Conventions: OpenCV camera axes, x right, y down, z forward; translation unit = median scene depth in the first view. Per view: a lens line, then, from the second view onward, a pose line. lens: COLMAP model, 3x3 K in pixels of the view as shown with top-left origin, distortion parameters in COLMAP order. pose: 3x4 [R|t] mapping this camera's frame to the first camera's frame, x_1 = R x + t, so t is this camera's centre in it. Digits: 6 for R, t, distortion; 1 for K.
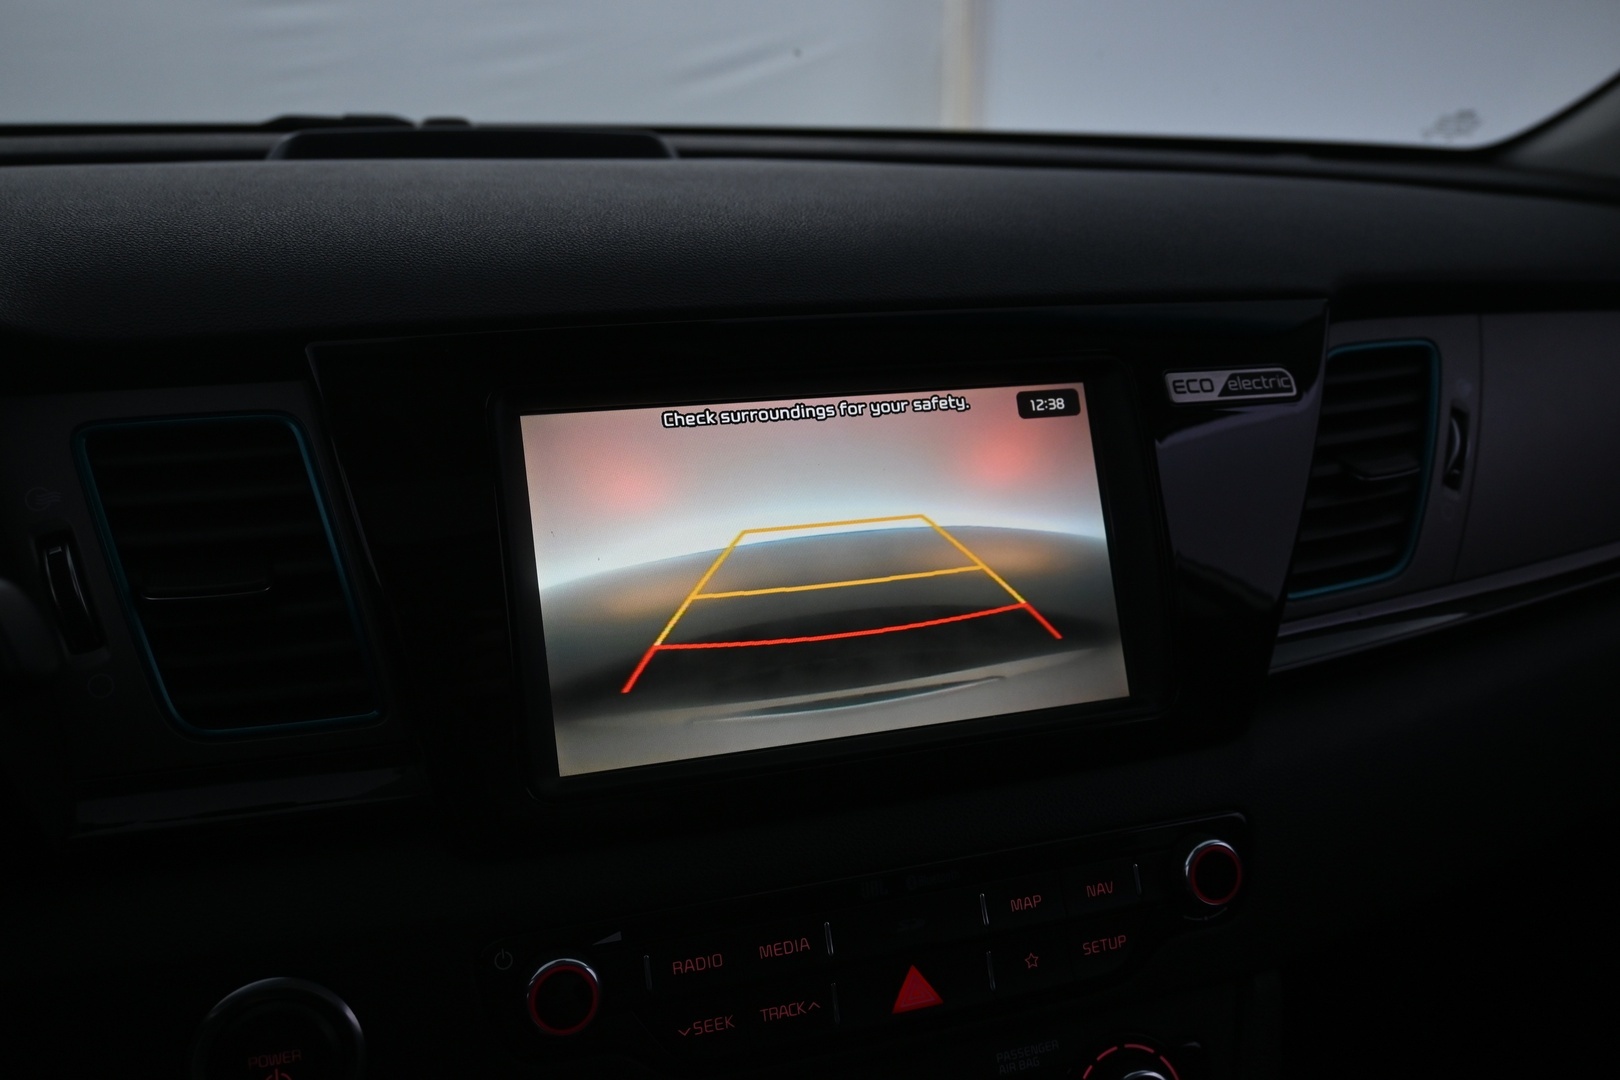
lens RADIAL K [[1434.5, 0, 812.0], [0, 1434.5, 551.4], [0, 0, 1]] dist [-0.007492, 0.005159]
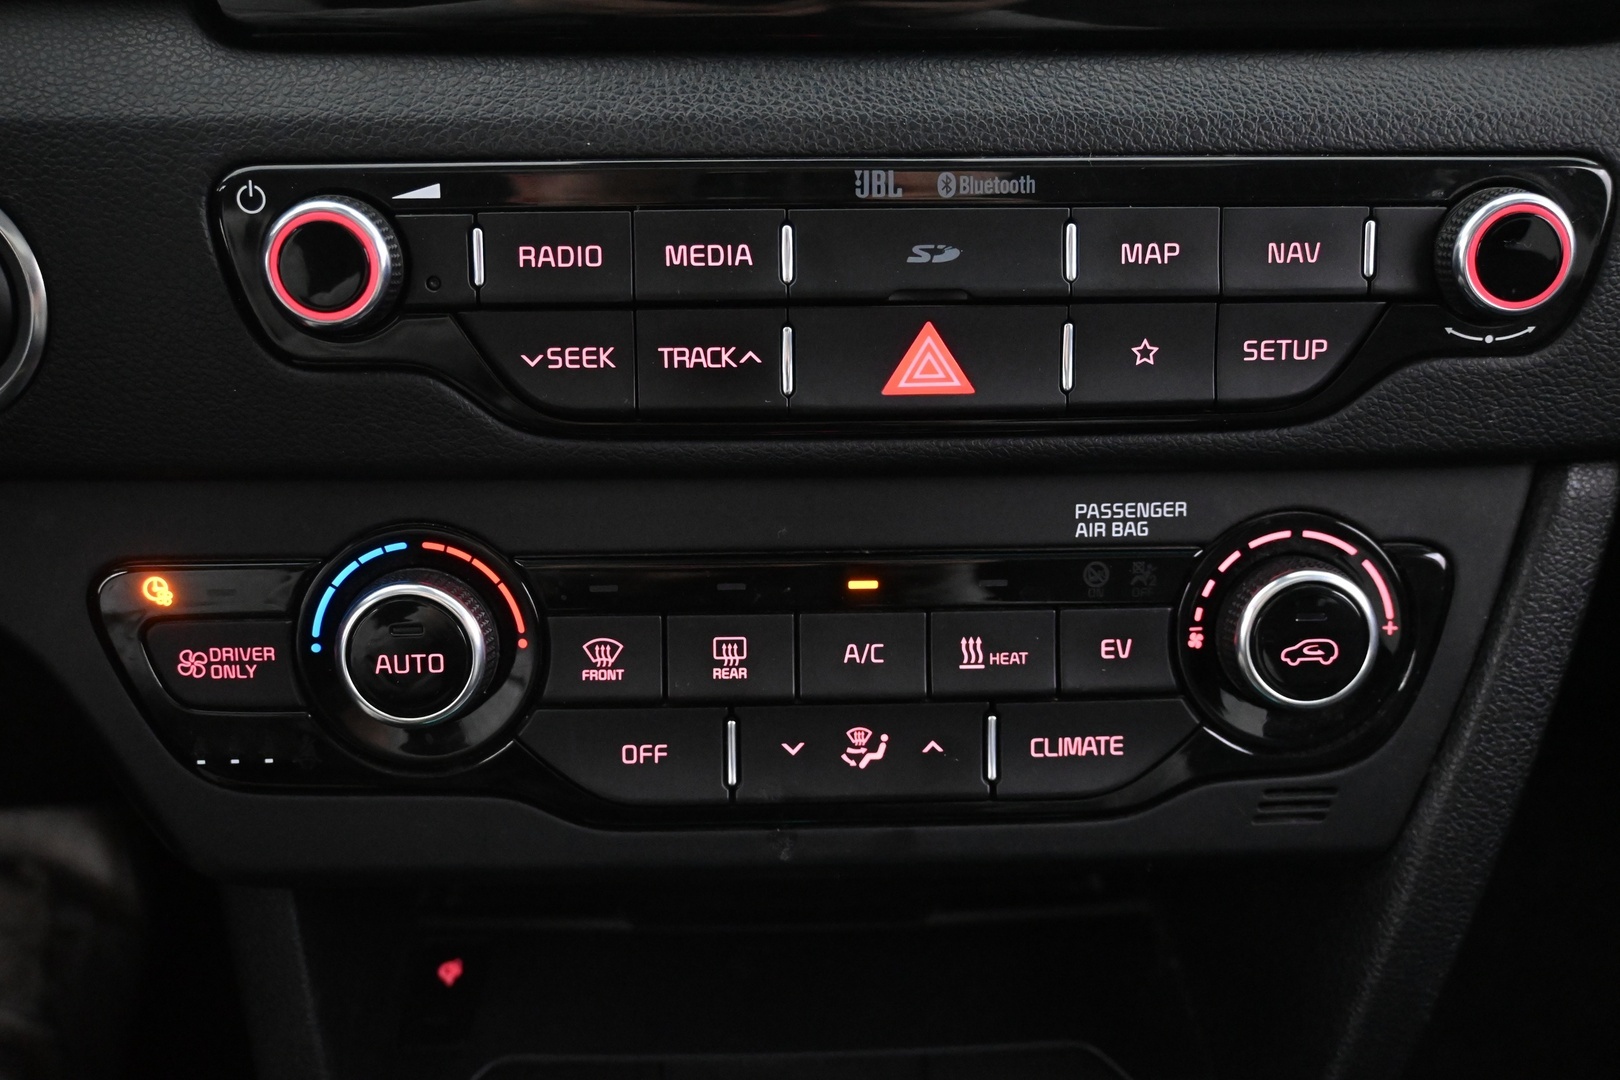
lens RADIAL K [[1599.1, 0, 807.6], [0, 1599.1, 541.4], [0, 0, 1]] dist [-0.004856, 0.000000]
pose [[0.956700, 0.156931, -0.245148, 0.189347], [-0.086063, 0.957065, 0.276803, 0.185536], [0.278061, -0.243719, 0.929130, 0.325248]]
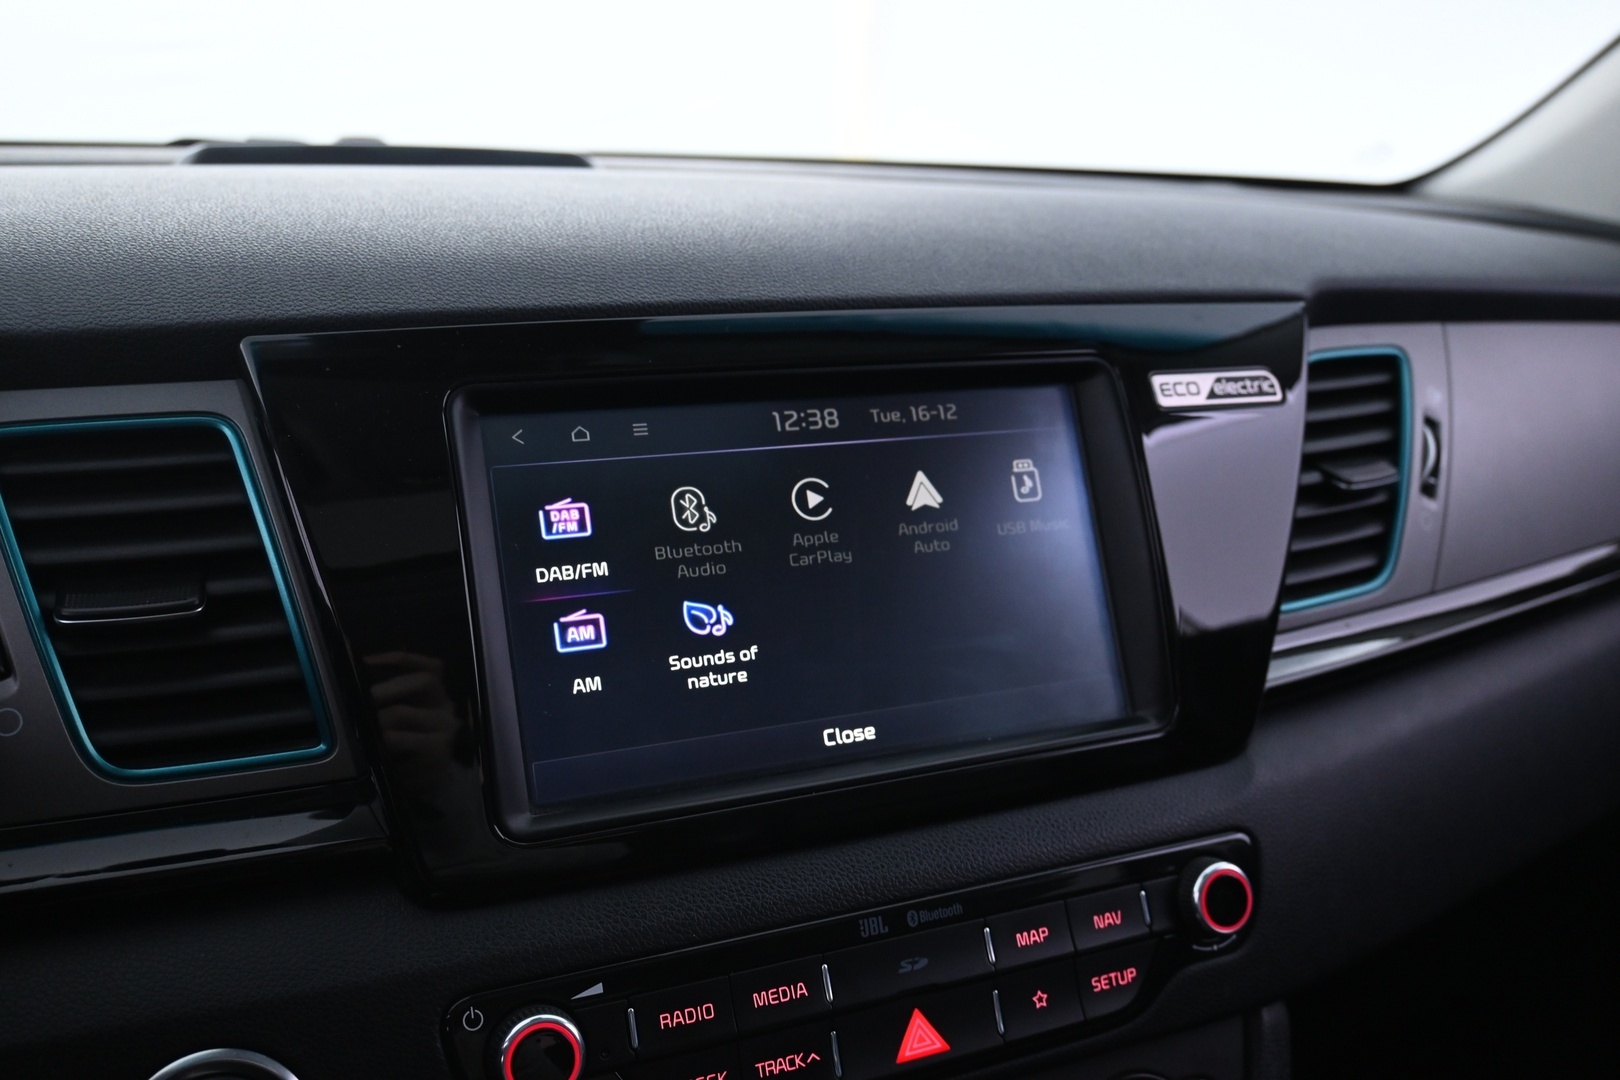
lens RADIAL K [[1434.5, 0, 809.3], [0, 1434.5, 552.2], [0, 0, 1]] dist [-0.007492, 0.005159]
pose [[0.997096, -0.015823, 0.074493, -0.059183], [0.018658, 0.999122, -0.037522, 0.027152], [-0.073834, 0.038803, 0.996515, 0.071716]]
